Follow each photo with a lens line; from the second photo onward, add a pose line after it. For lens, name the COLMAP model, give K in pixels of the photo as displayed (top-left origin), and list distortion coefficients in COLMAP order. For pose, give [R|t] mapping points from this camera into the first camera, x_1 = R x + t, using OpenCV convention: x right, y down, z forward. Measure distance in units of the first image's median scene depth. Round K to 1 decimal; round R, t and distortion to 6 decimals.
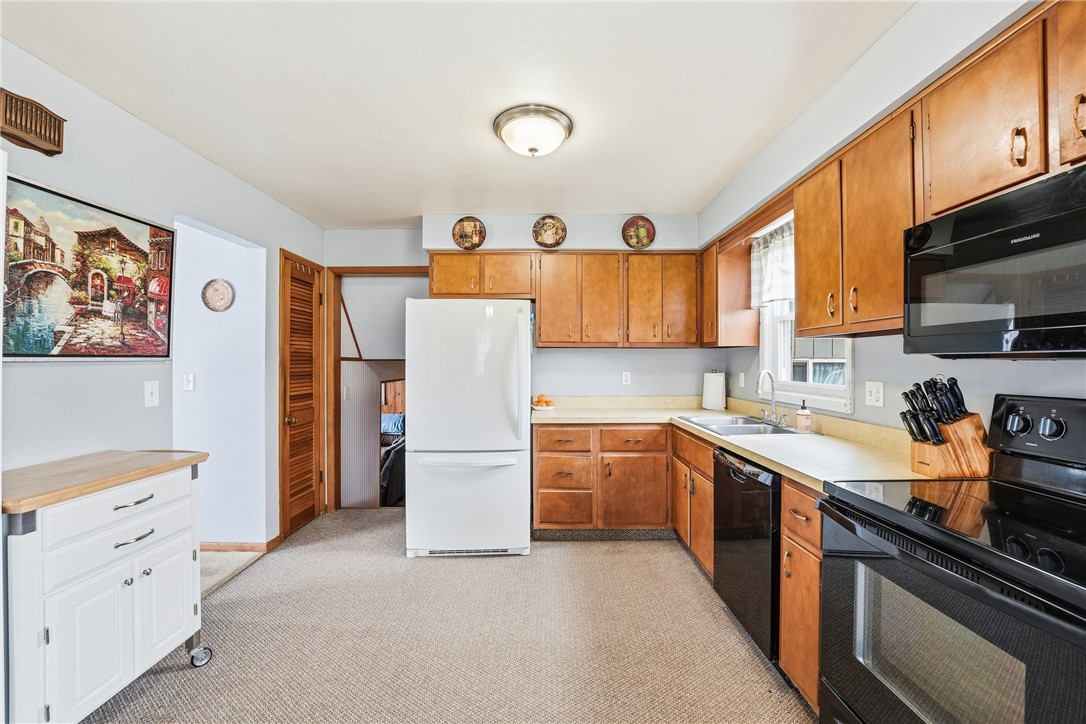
lens RADIAL K [[447.3, 0, 543.0], [0, 447.3, 362.0], [0, 0, 1]] dist [-0.002518, -0.000358]
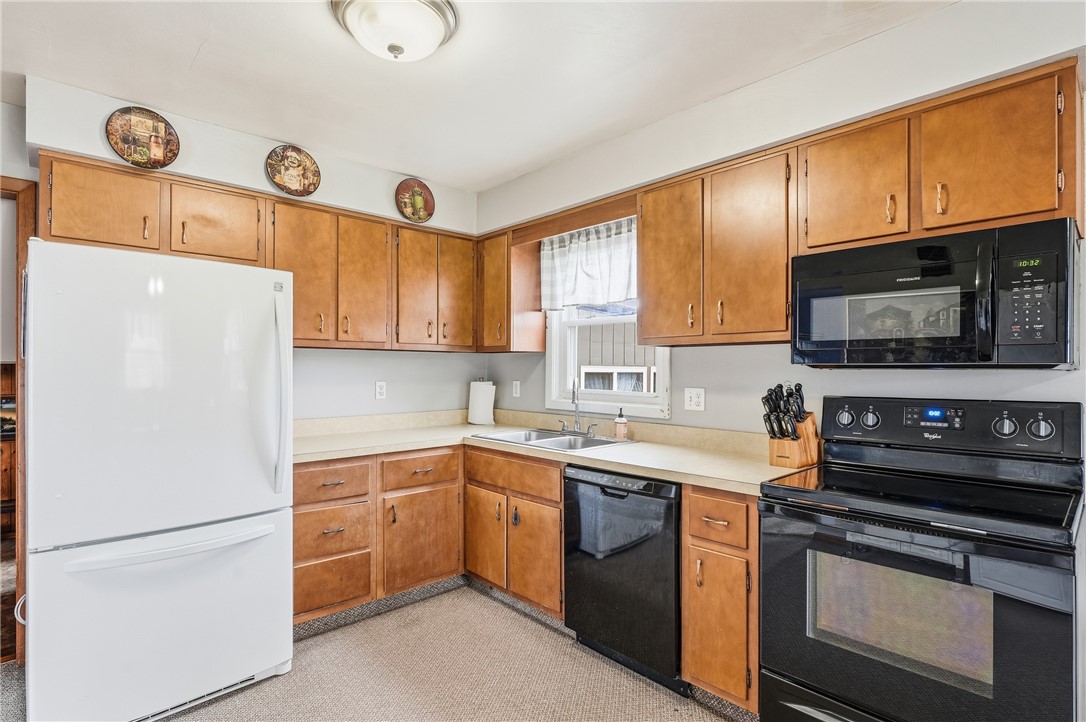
lens RADIAL K [[540.4, 0, 540.5], [0, 540.4, 368.2], [0, 0, 1]] dist [0.002394, -0.000062]
pose [[0.739913, 0.002828, 0.672697, -0.271890], [-0.003483, 0.999994, -0.000372, -0.001821], [-0.672694, -0.002068, 0.739918, 0.177394]]
